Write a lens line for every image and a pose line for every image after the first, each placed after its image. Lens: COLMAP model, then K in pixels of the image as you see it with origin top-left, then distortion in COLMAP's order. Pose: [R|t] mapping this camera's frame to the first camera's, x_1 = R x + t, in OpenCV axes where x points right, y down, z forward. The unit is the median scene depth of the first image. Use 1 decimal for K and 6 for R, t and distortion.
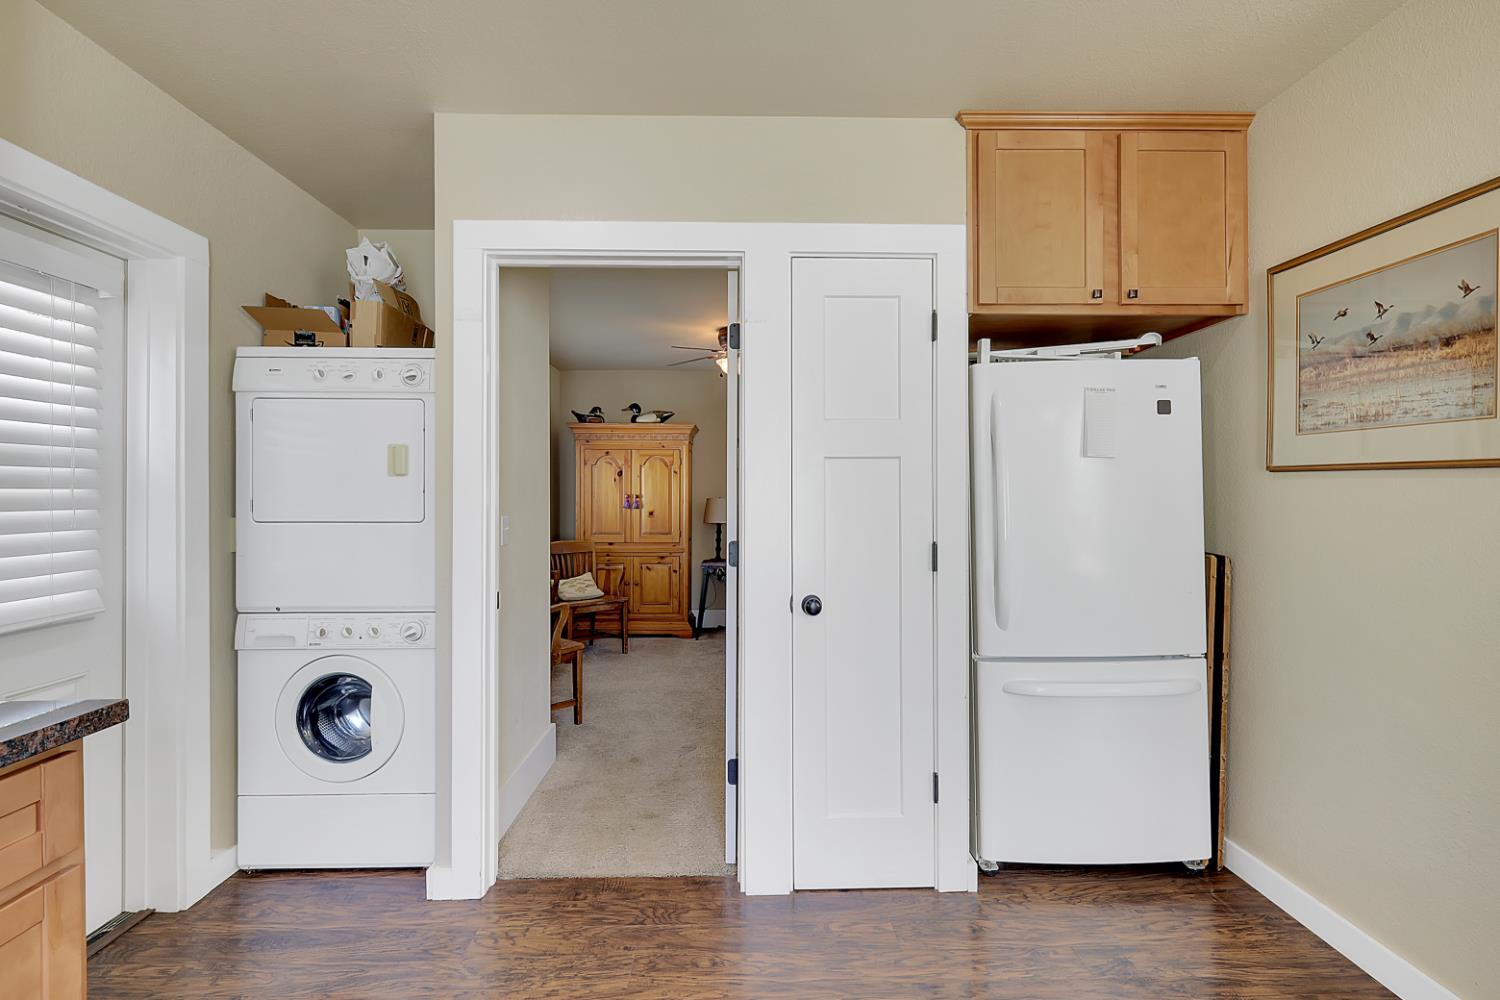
lens RADIAL K [[649.2, 0, 750.2], [0, 649.2, 498.9], [0, 0, 1]] dist [0.004015, -0.001462]
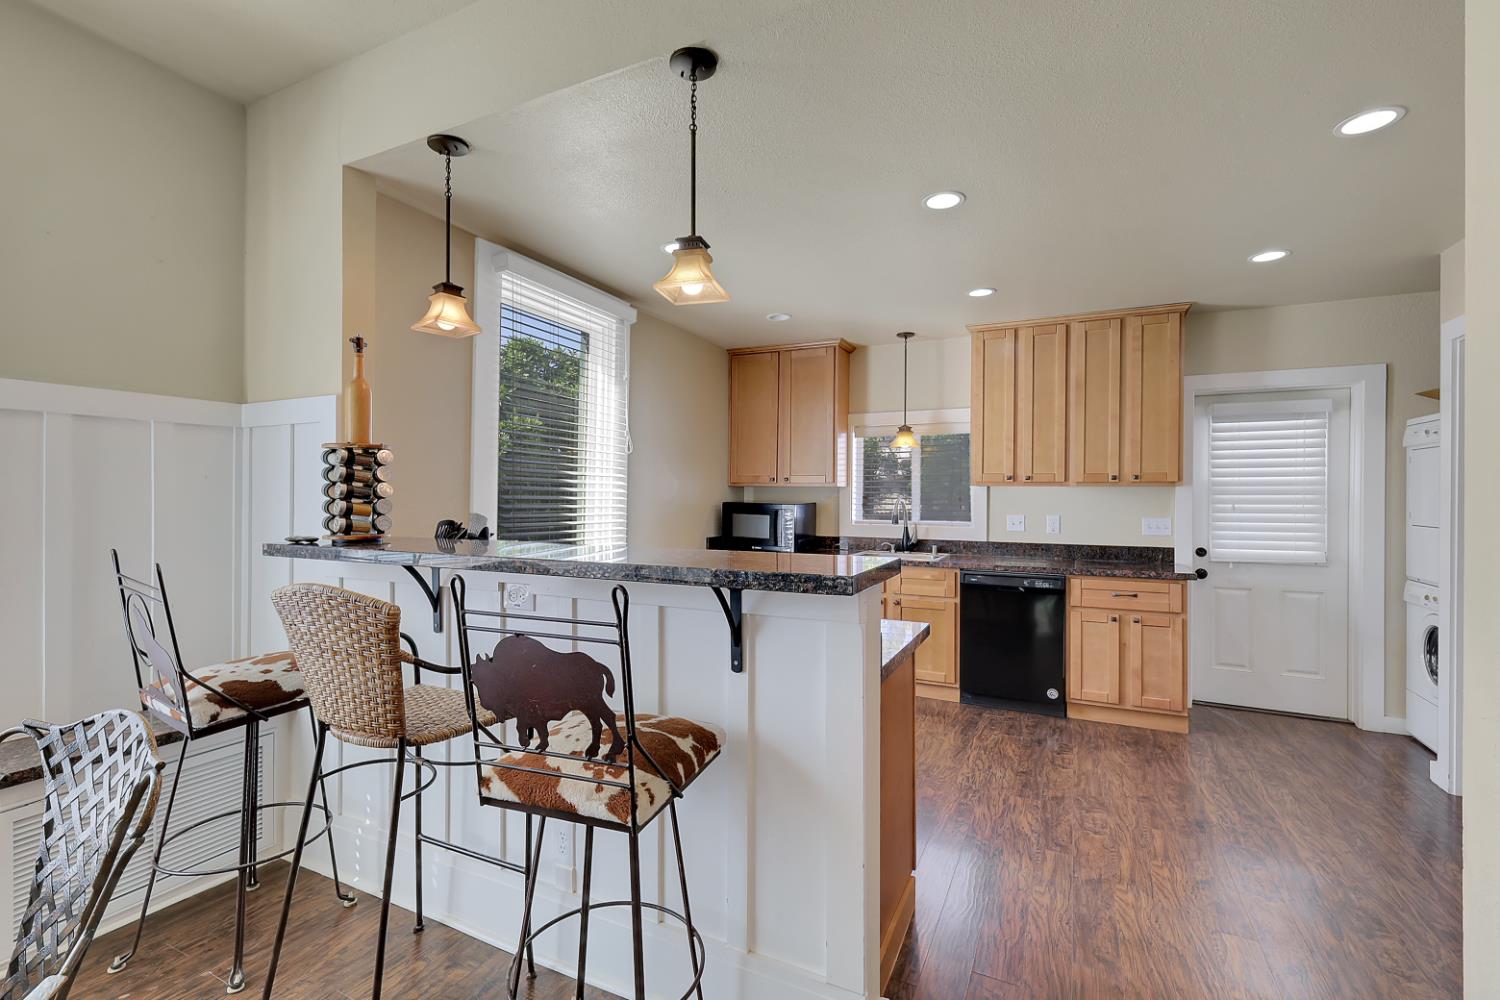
lens RADIAL K [[649.2, 0, 753.7], [0, 649.2, 494.4], [0, 0, 1]] dist [0.004015, -0.001462]
pose [[-0.465286, -0.003447, -0.885154, 1.453037], [-0.008095, 0.999967, 0.000361, -0.029487], [0.885123, 0.007333, -0.465298, 0.283458]]
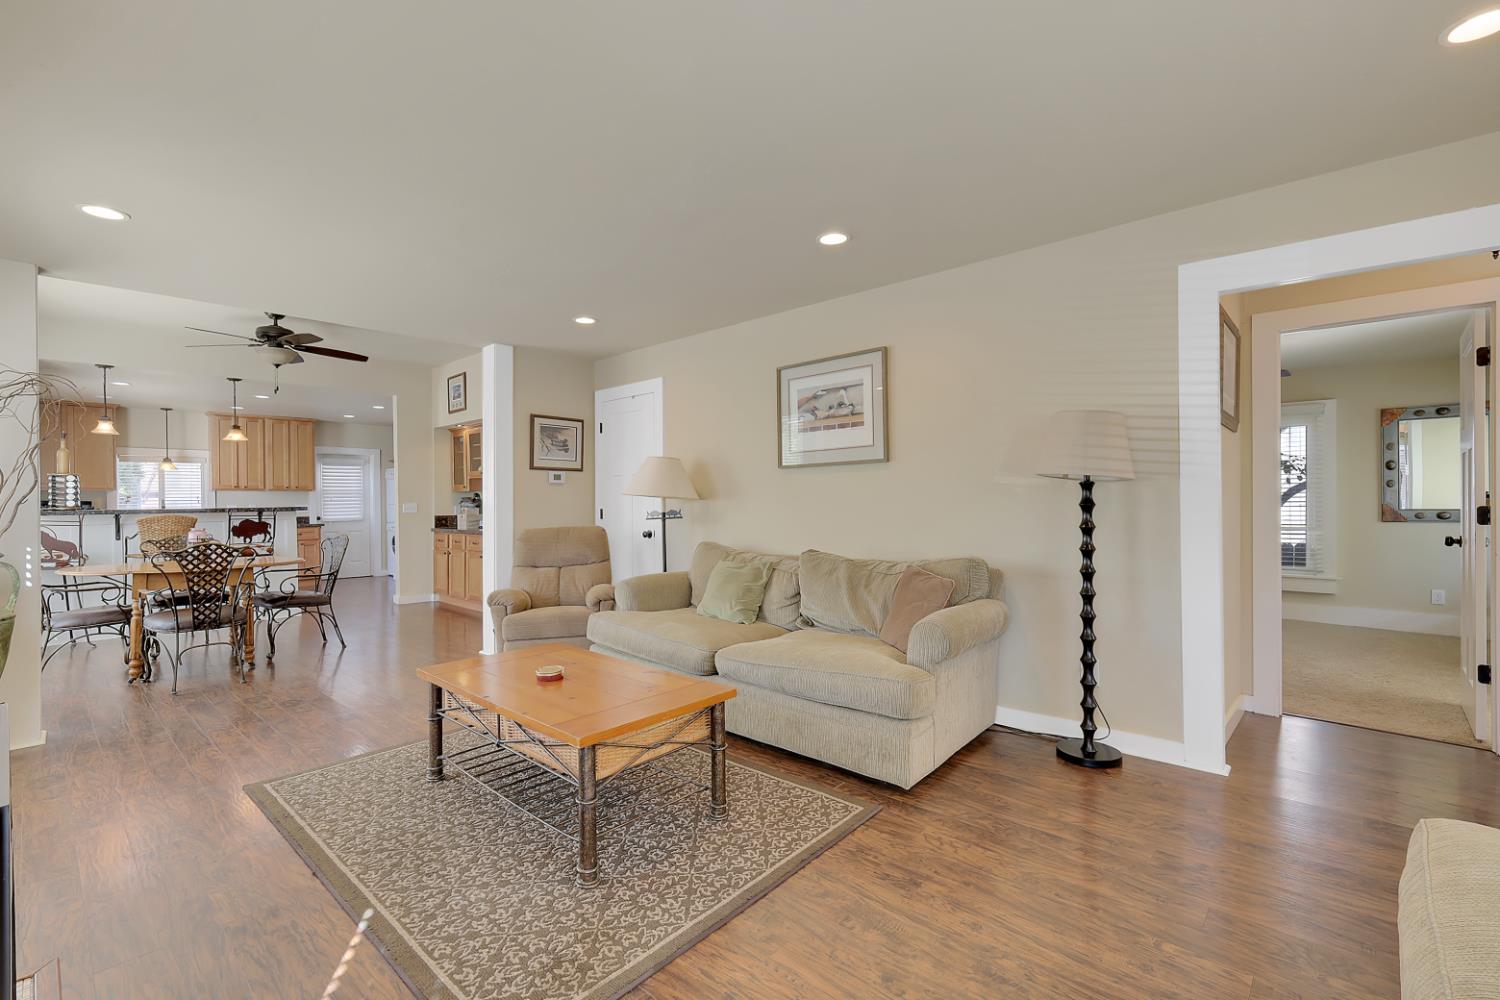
lens RADIAL K [[649.2, 0, 742.6], [0, 649.2, 502.5], [0, 0, 1]] dist [0.004015, -0.001462]
pose [[0.713490, -0.000385, -0.700665, 4.577622], [0.005776, 0.999969, 0.005331, 0.010724], [0.700641, -0.007850, 0.713470, -0.635701]]
